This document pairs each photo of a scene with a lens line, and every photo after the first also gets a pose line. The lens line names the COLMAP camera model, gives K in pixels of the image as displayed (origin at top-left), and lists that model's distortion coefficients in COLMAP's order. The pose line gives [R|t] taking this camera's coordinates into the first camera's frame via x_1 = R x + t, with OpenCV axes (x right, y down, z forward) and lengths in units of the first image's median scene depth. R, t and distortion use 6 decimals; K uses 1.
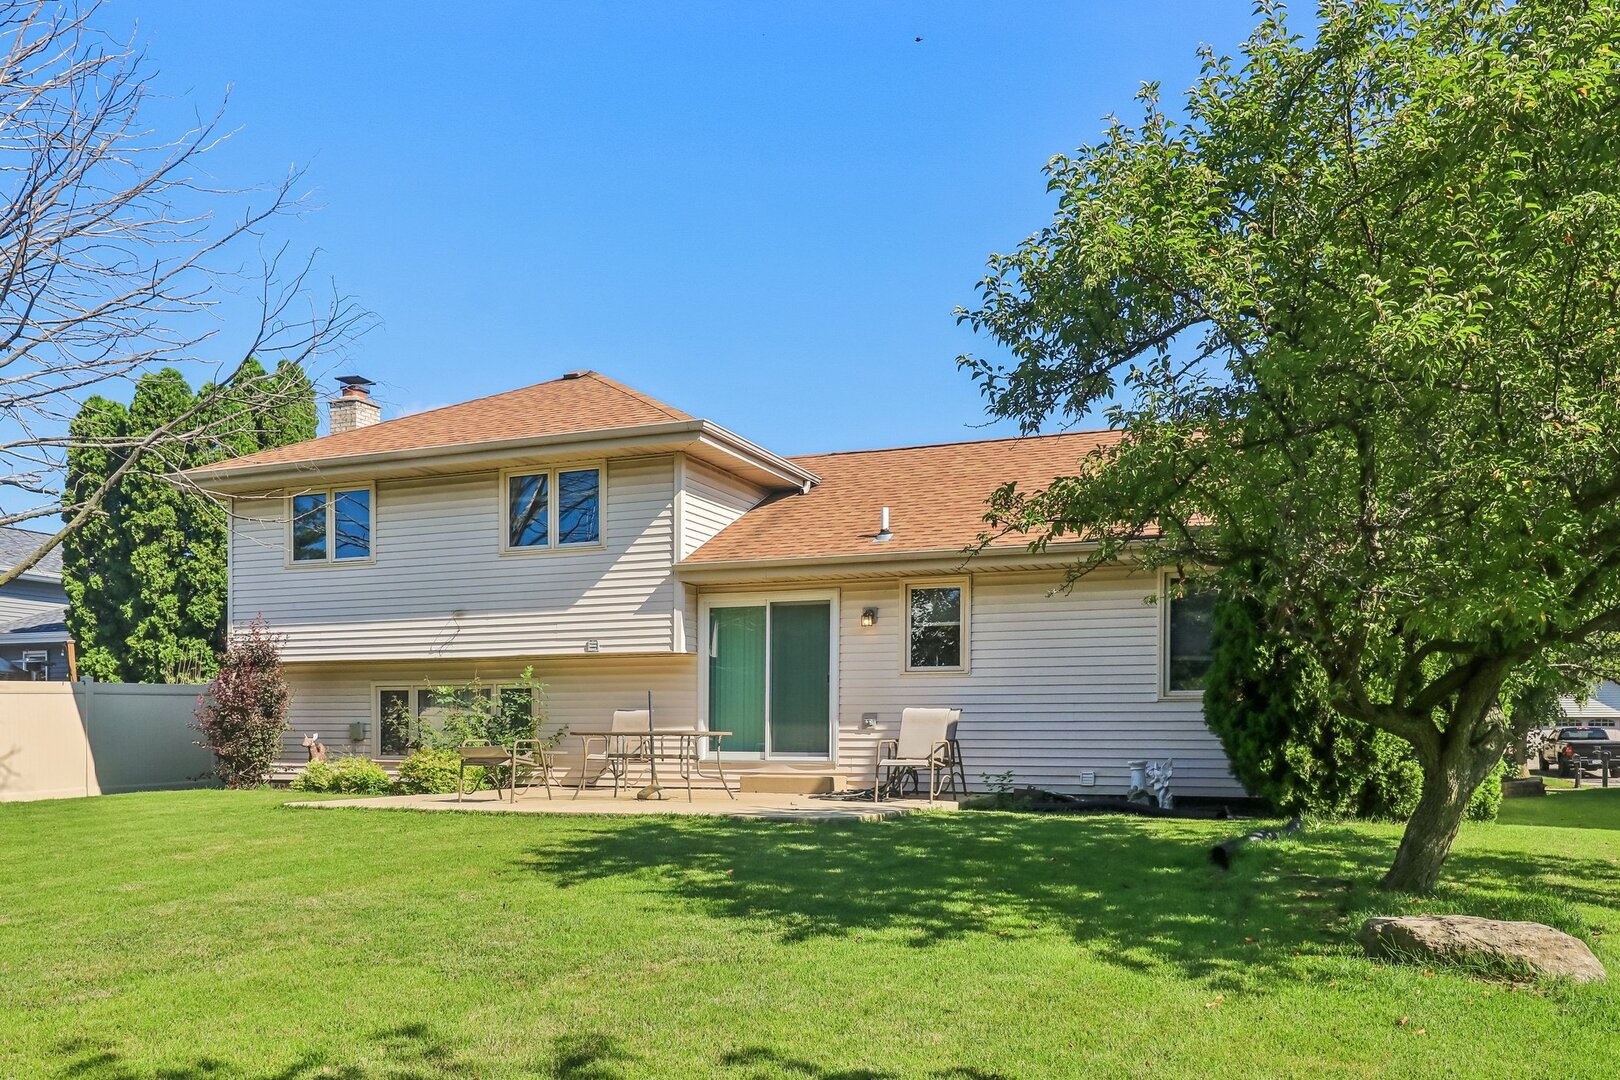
lens RADIAL K [[1370.7, 0, 815.2], [0, 1370.7, 748.9], [0, 0, 1]] dist [-0.005955, 0.004256]
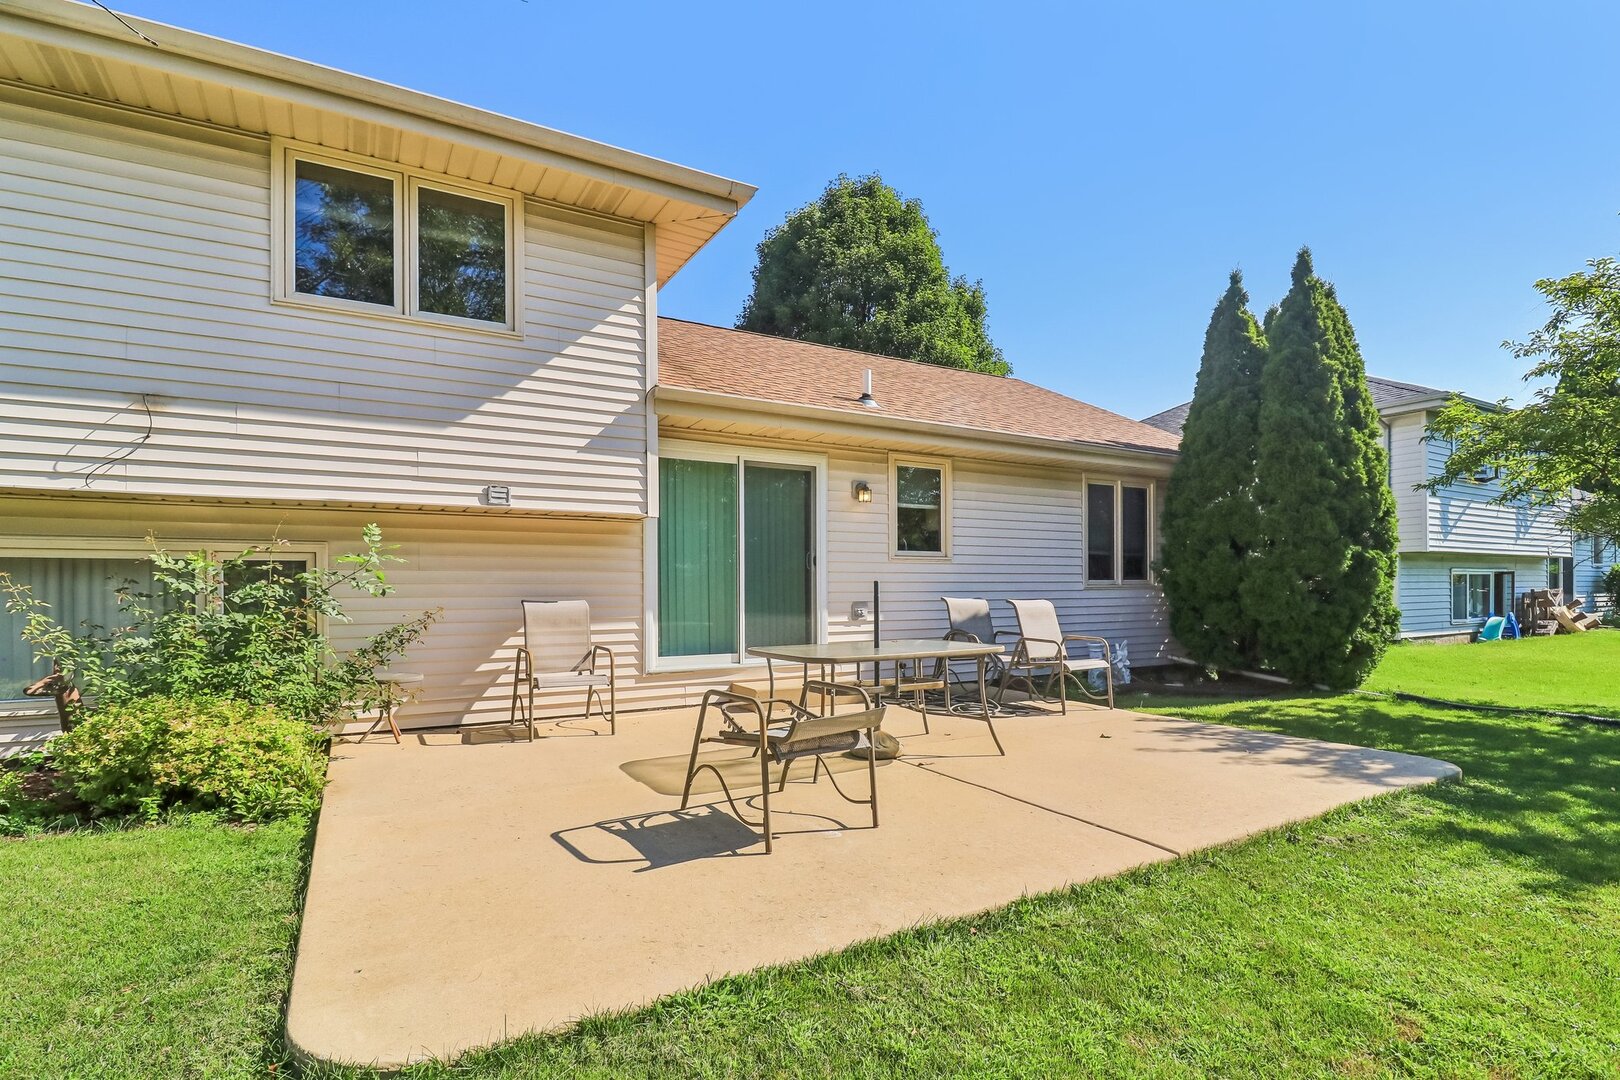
lens RADIAL K [[790.8, 0, 811.1], [0, 790.8, 586.2], [0, 0, 1]] dist [-0.007904, -0.000991]
pose [[0.588207, -0.004540, 0.808698, -0.363252], [0.010700, 0.999940, -0.002169, -0.033203], [-0.808640, 0.009929, 0.588220, 0.687225]]
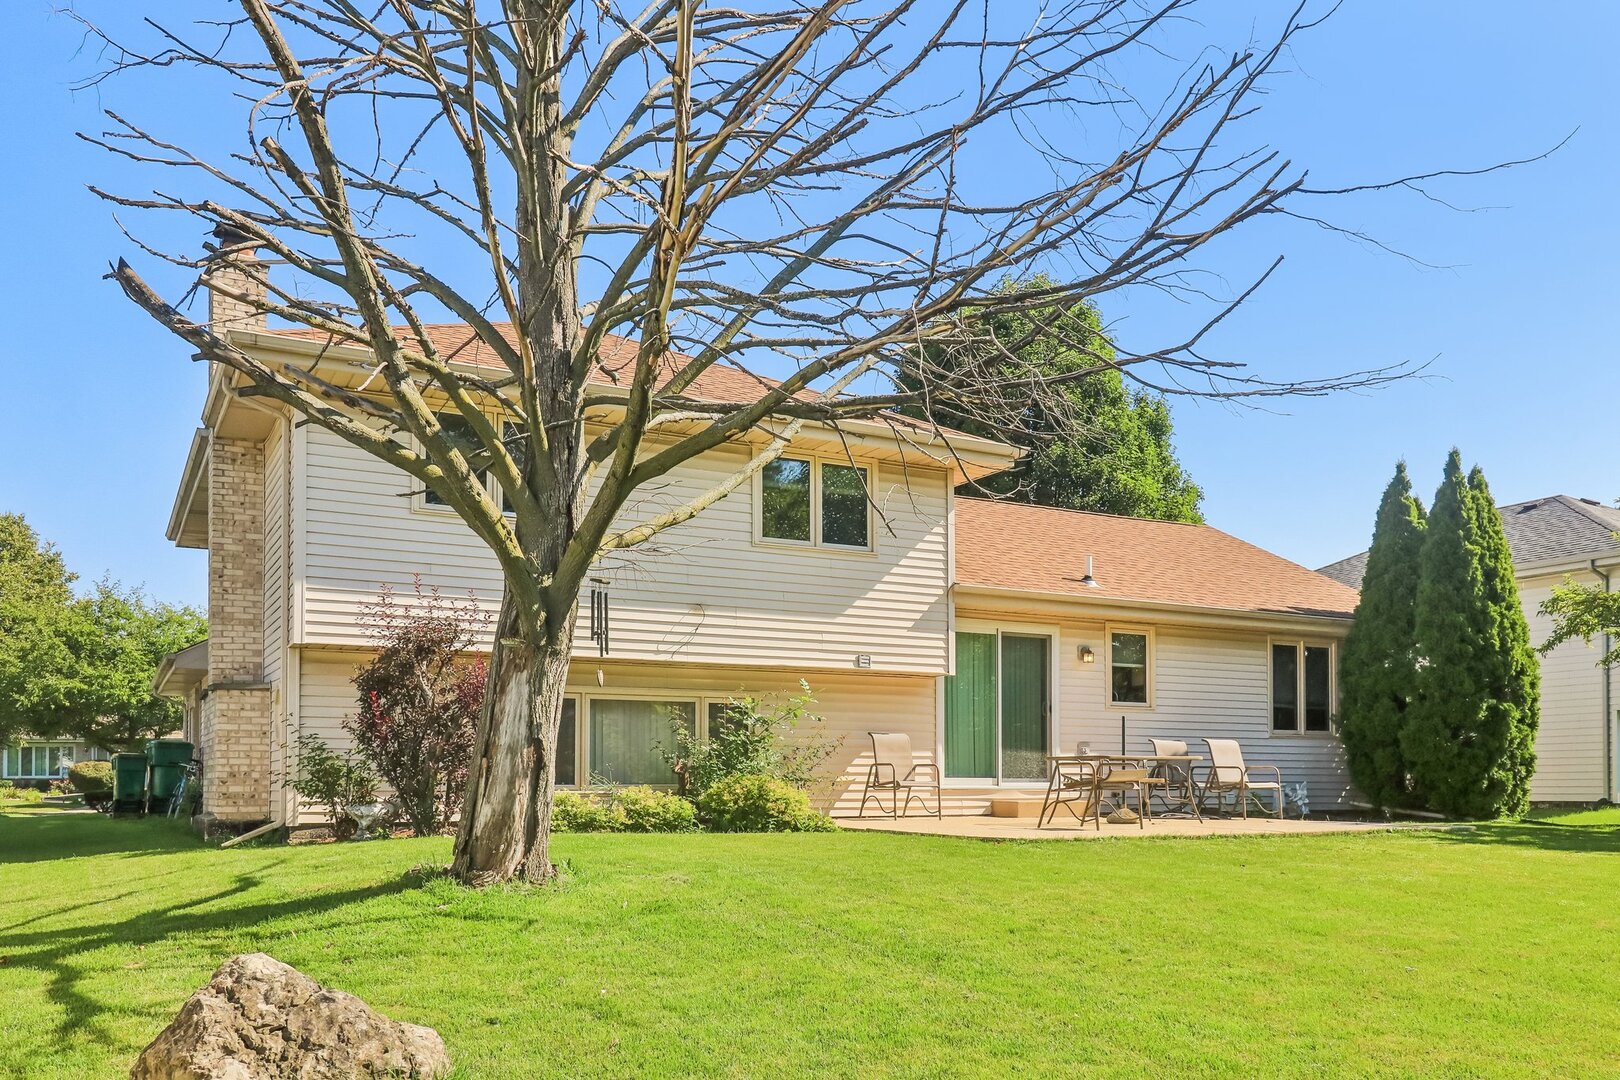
lens RADIAL K [[1370.7, 0, 815.2], [0, 1370.7, 748.9], [0, 0, 1]] dist [-0.005955, 0.004256]
pose [[0.606573, 0.016279, 0.794861, -0.903738], [0.004874, 0.999695, -0.024194, 0.004554], [-0.795013, 0.018550, 0.606309, 0.478637]]
